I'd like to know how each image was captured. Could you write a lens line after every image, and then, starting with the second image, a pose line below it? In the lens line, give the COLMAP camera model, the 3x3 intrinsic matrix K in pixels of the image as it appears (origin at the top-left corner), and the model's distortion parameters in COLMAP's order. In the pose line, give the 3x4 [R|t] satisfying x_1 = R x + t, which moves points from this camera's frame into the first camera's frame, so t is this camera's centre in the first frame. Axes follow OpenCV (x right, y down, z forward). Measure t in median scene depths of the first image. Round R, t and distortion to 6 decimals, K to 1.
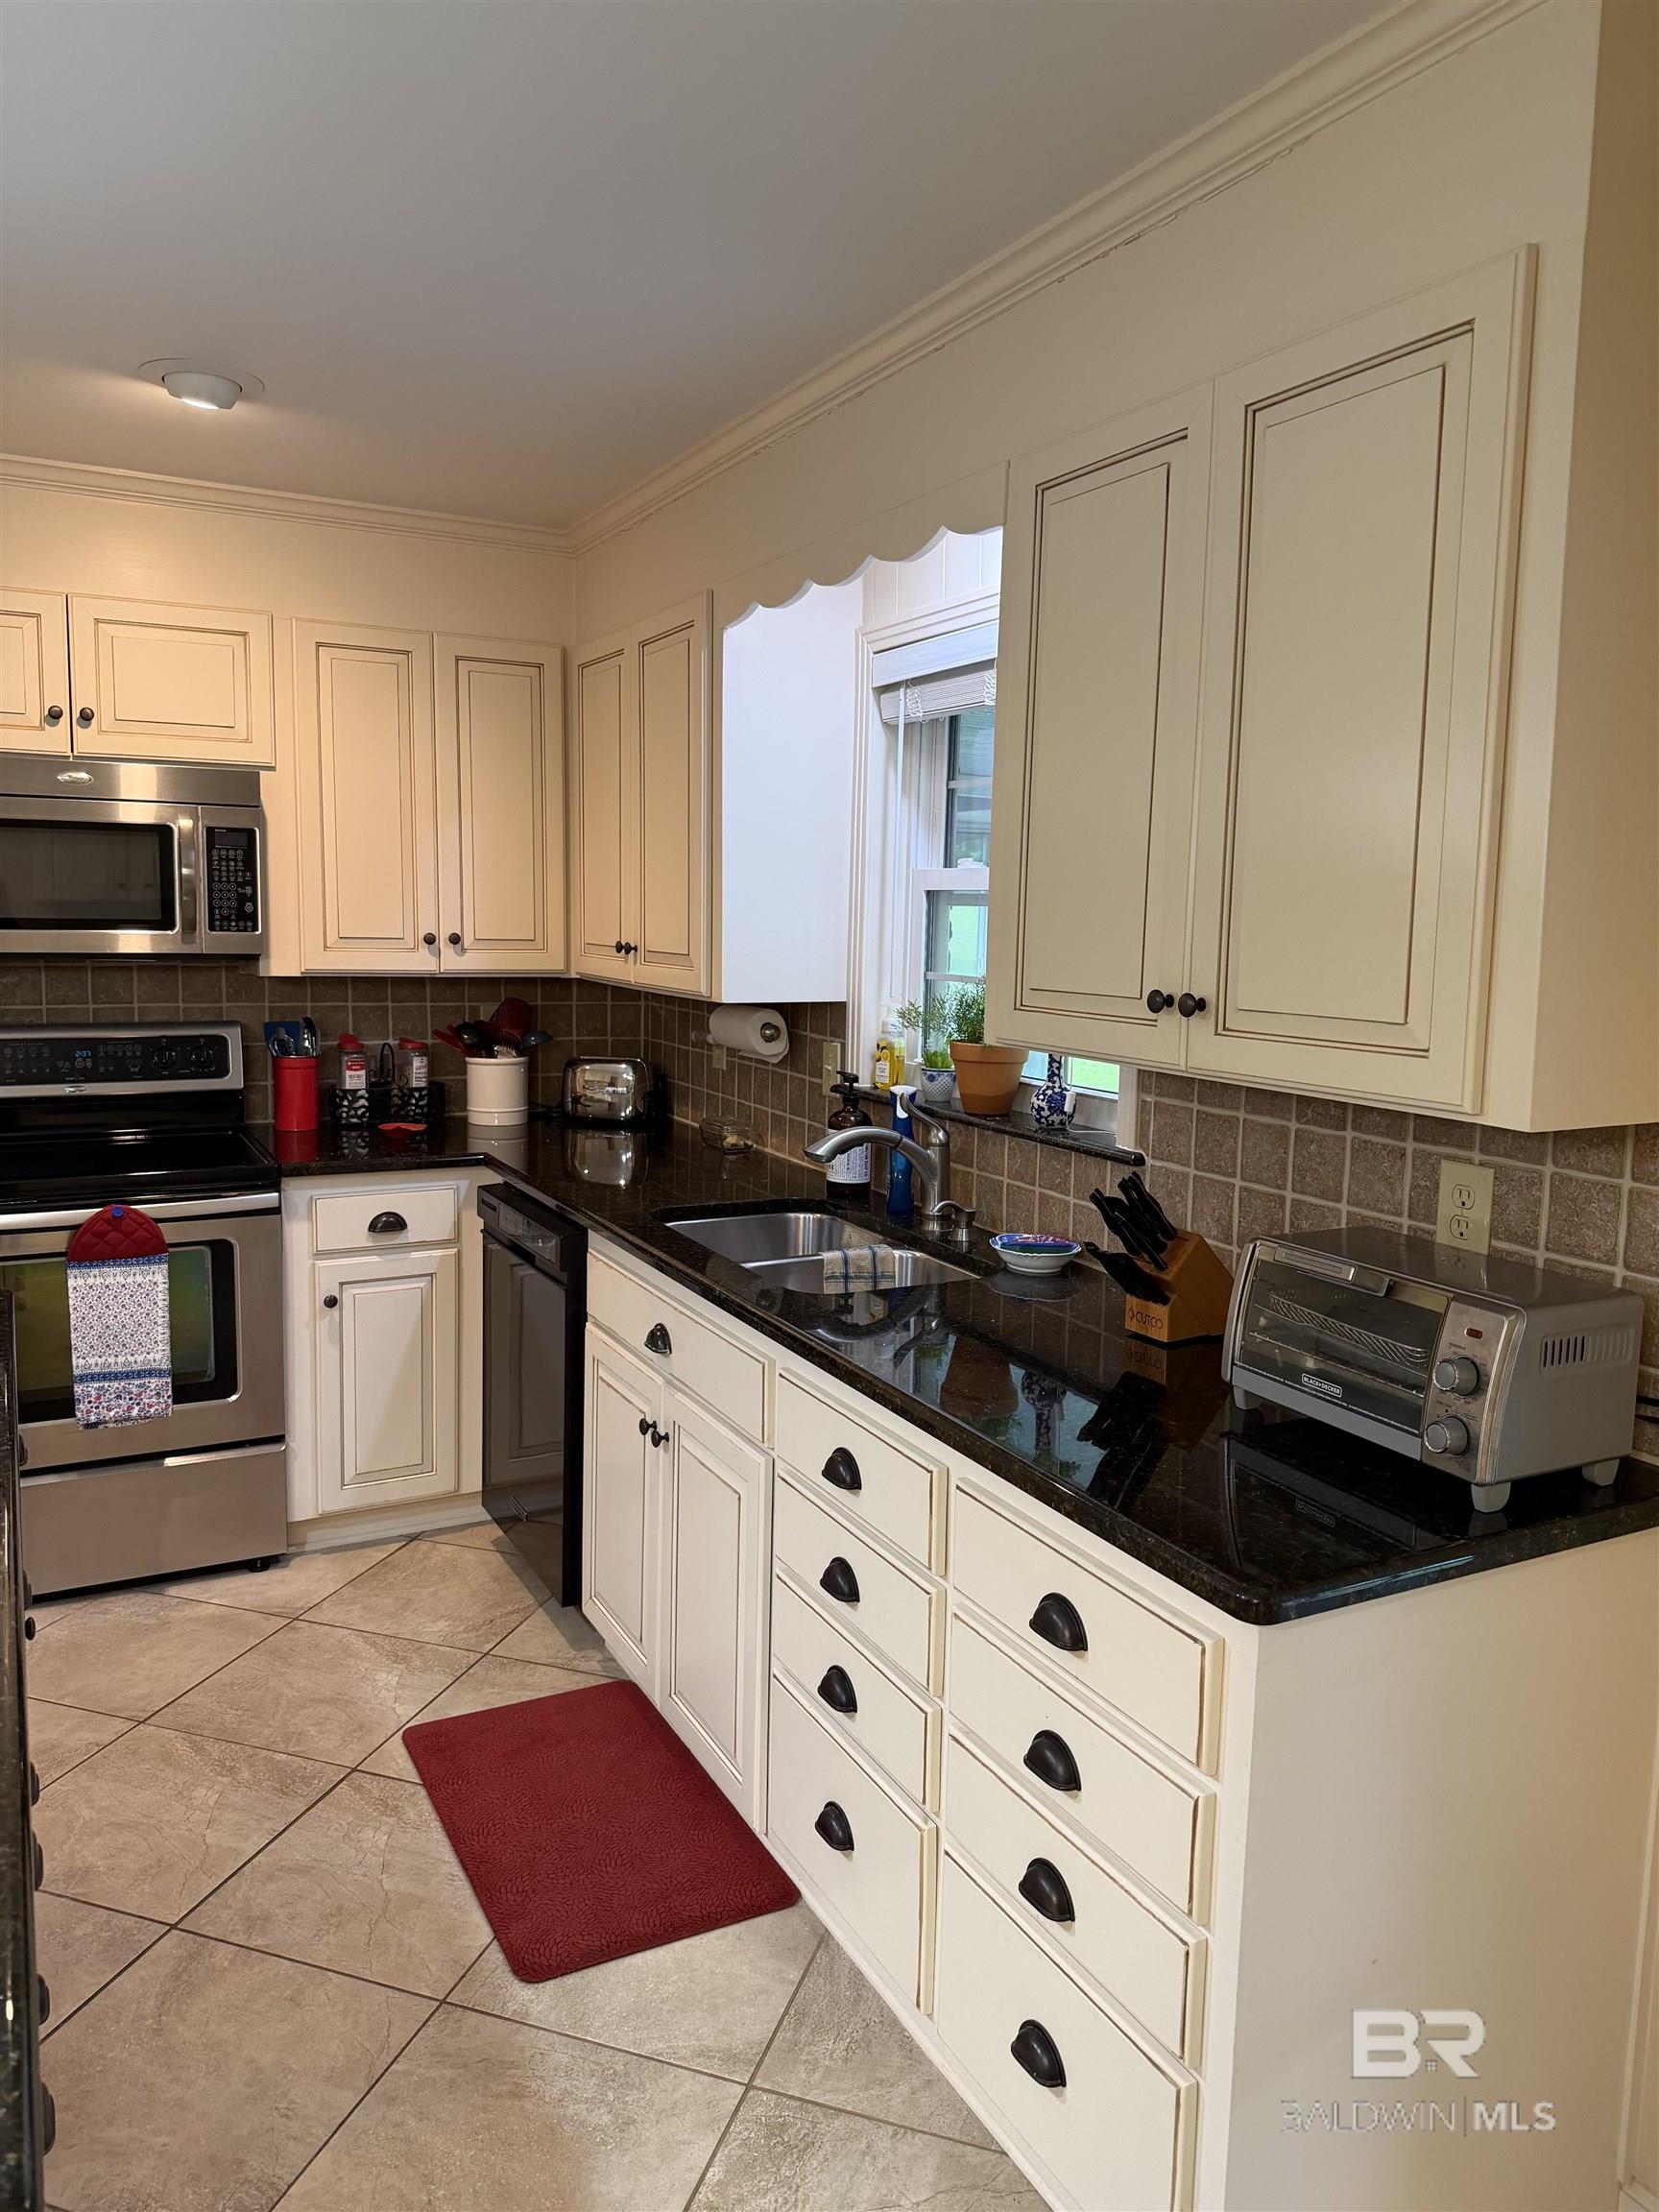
lens RADIAL K [[1560.7, 0, 834.8], [0, 1560.7, 1097.3], [0, 0, 1]] dist [0.051168, -0.064941]
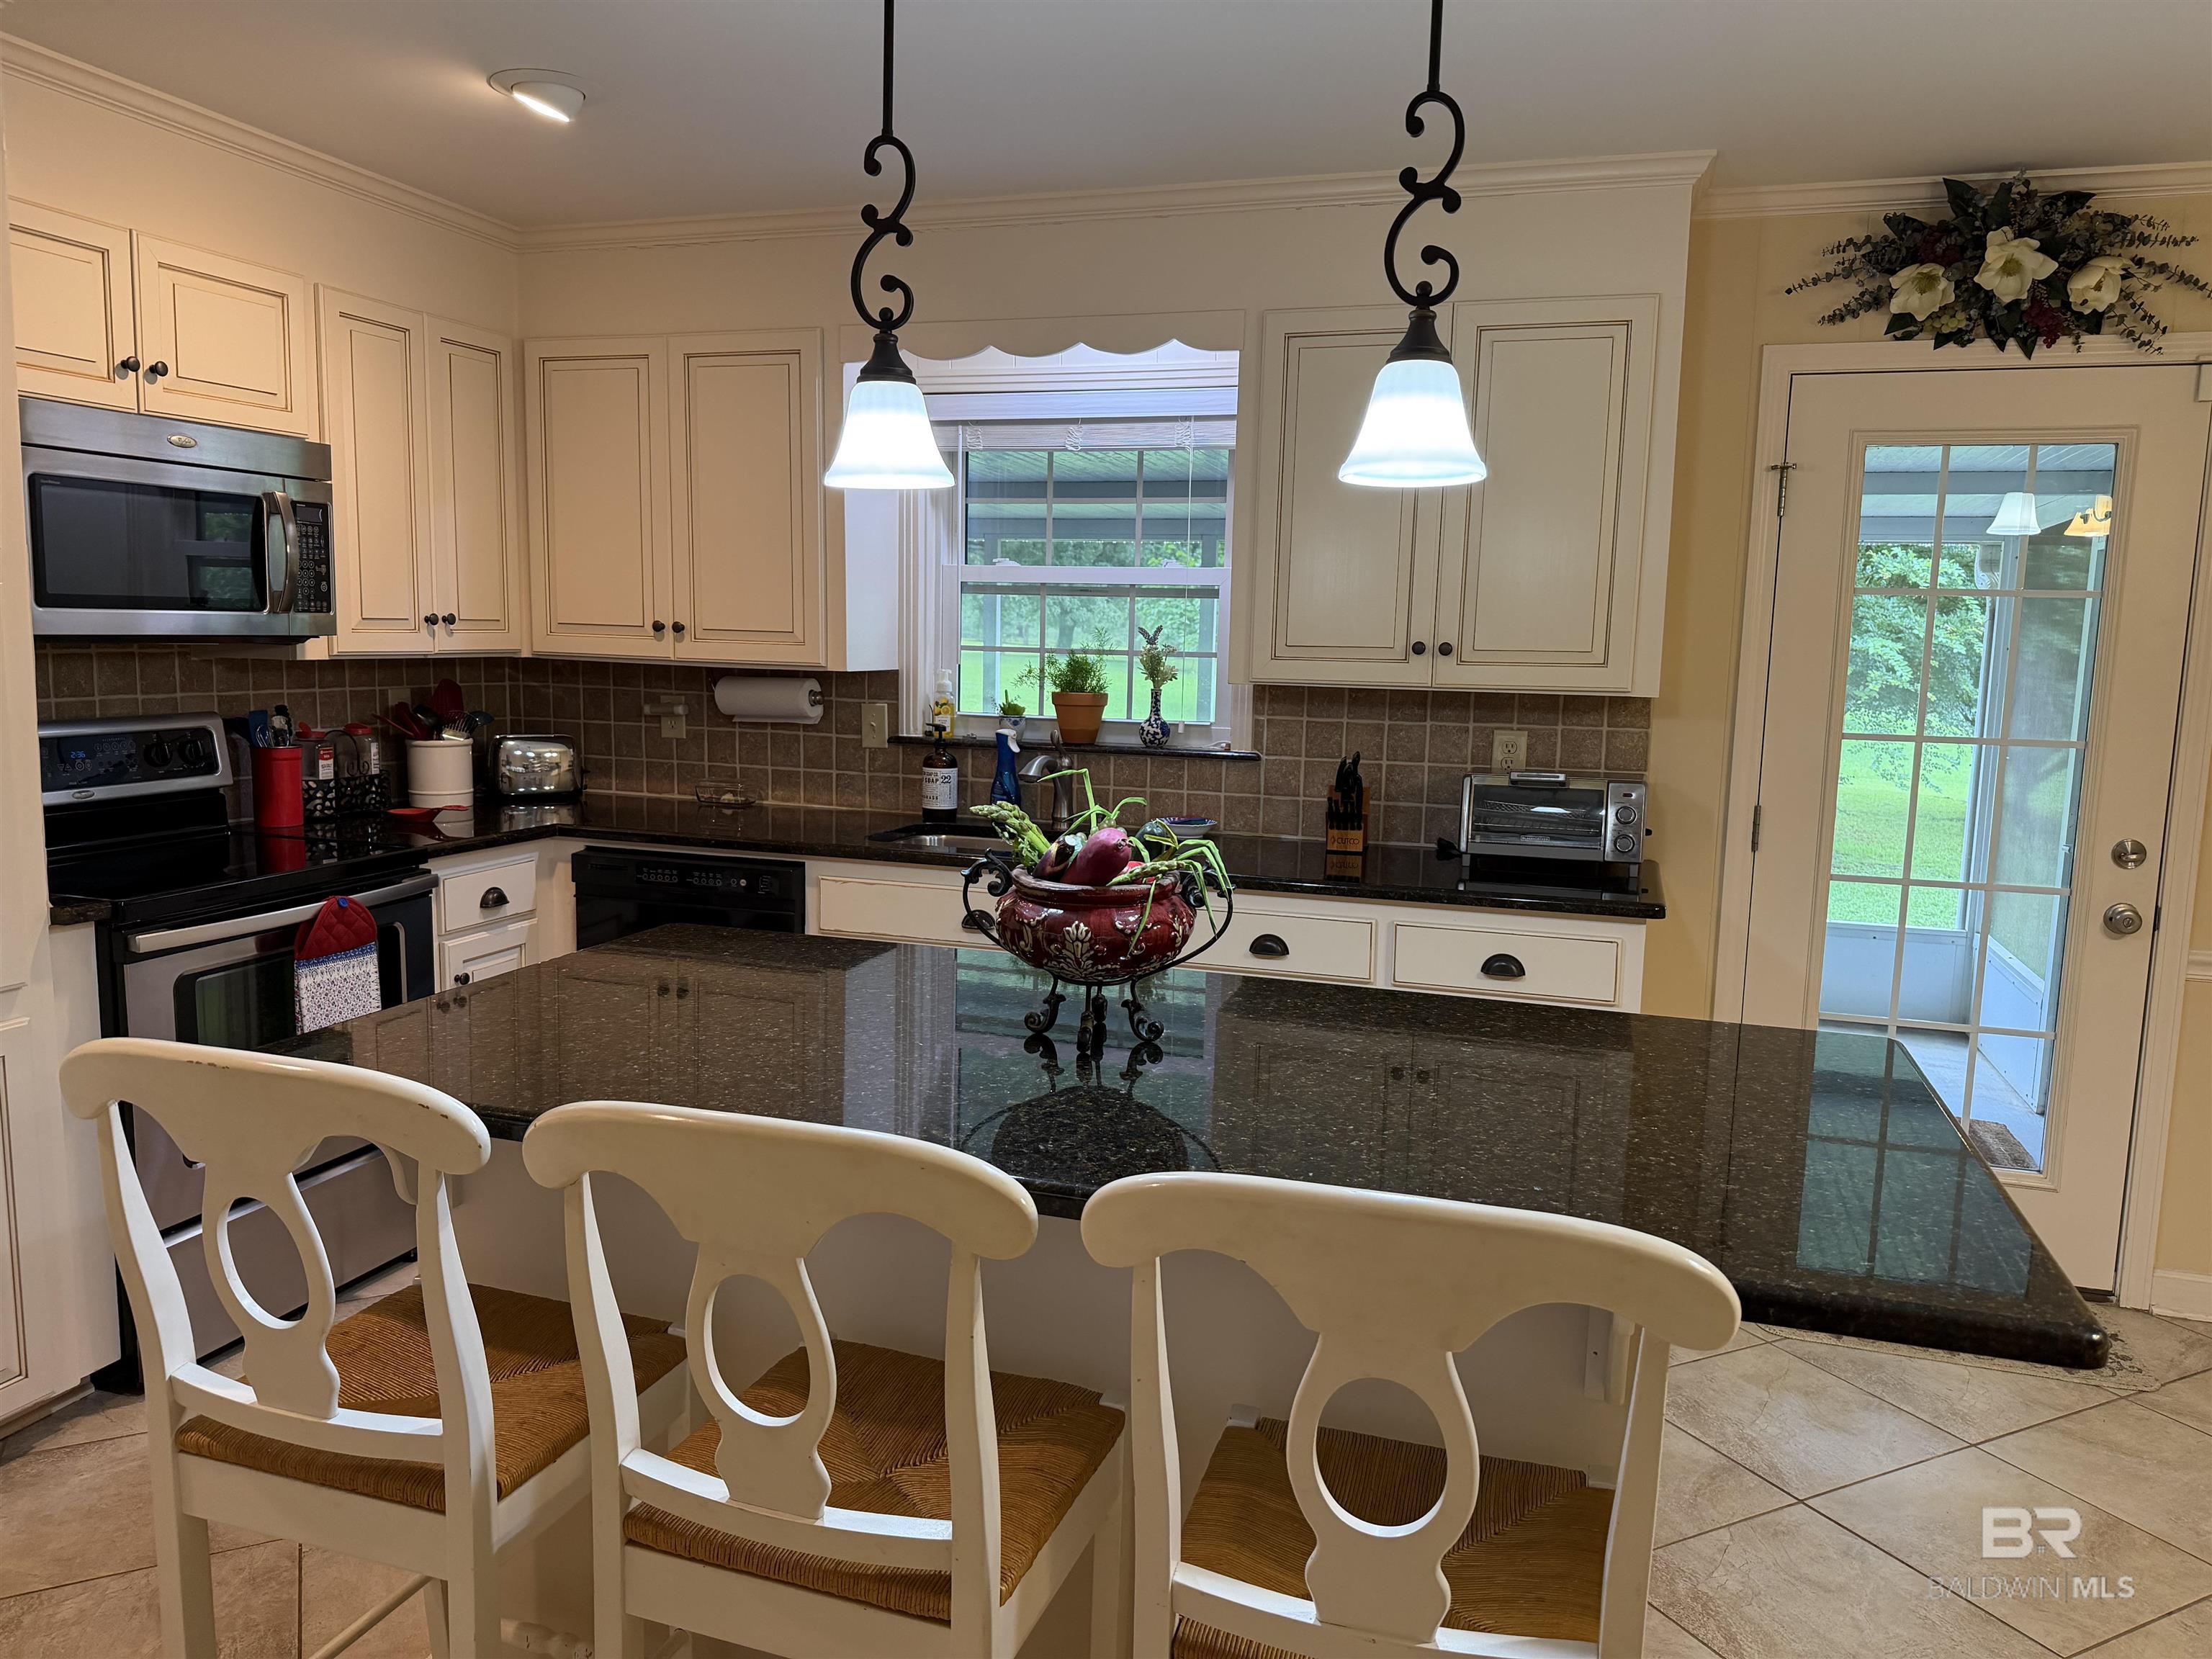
lens RADIAL K [[1560.7, 0, 1115.8], [0, 1560.7, 848.2], [0, 0, 1]] dist [0.051168, -0.064941]
pose [[0.709821, -0.101884, 0.696975, -0.731563], [0.078212, 0.994765, 0.065762, 0.012191], [-0.700026, 0.007833, 0.714074, -0.020715]]
